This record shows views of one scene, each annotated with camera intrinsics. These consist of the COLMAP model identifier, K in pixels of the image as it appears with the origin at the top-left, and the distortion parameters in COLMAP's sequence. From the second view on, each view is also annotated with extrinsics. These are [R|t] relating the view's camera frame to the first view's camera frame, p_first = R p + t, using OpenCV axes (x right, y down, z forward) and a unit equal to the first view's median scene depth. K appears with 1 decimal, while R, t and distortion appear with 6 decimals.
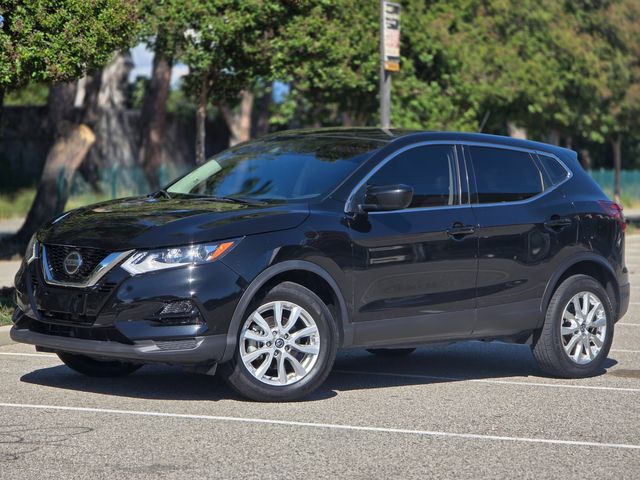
lens RADIAL K [[2105.5, 0, 336.5], [0, 2105.5, 248.1], [0, 0, 1]] dist [0.257463, 0.000000]
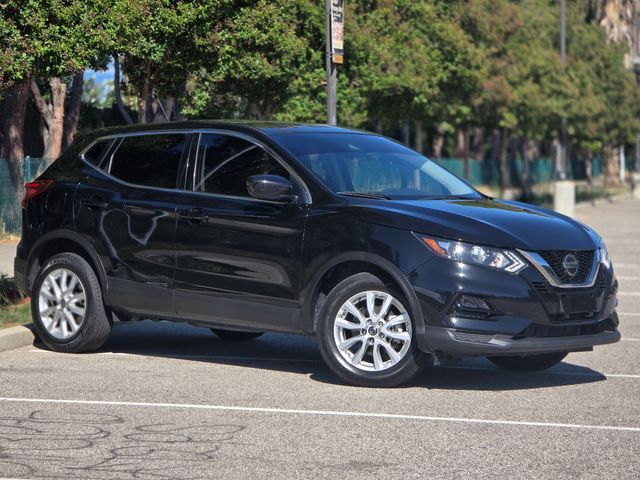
lens RADIAL K [[2105.5, 0, 327.0], [0, 2105.5, 241.1], [0, 0, 1]] dist [0.257463, 0.000000]
pose [[0.994424, -0.009261, 0.105051, -0.136240], [0.009027, 0.999956, 0.002700, -0.003488], [-0.105071, -0.001737, 0.994463, 0.003157]]
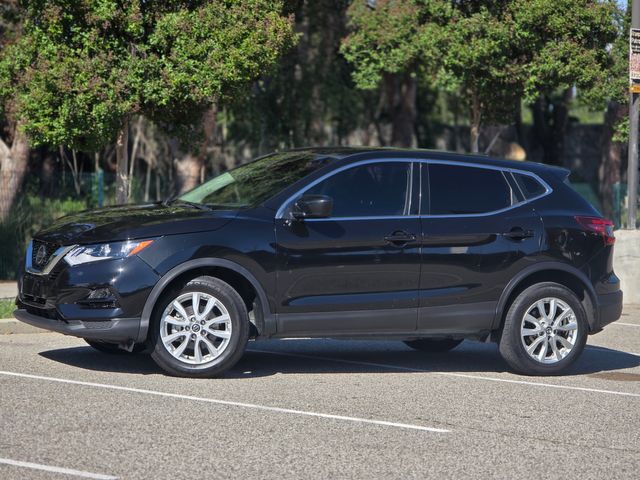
lens RADIAL K [[2105.5, 0, 360.5], [0, 2105.5, 256.1], [0, 0, 1]] dist [0.257463, 0.000000]
pose [[0.949806, 0.029024, -0.311490, 0.361886], [-0.030465, 0.999536, 0.000240, 0.001756], [0.311353, 0.009262, 0.950249, -0.074805]]
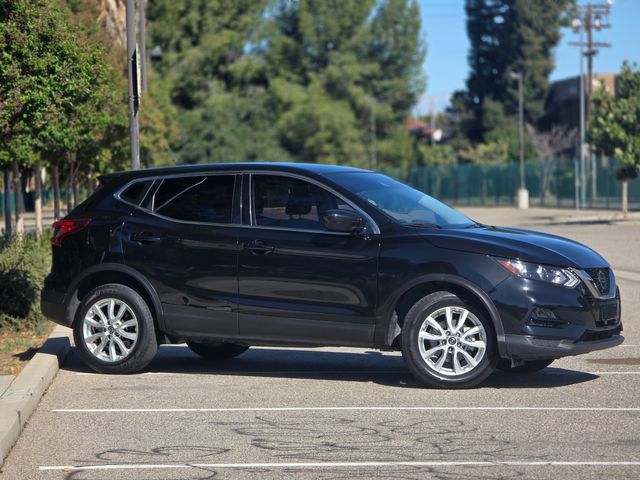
lens RADIAL K [[2105.5, 0, 323.7], [0, 2105.5, 245.1], [0, 0, 1]] dist [0.257463, 0.000000]
pose [[0.931611, -0.031503, 0.362088, -0.453258], [0.035625, 0.999354, -0.004710, -0.007408], [-0.361706, 0.017288, 0.932132, -0.057560]]
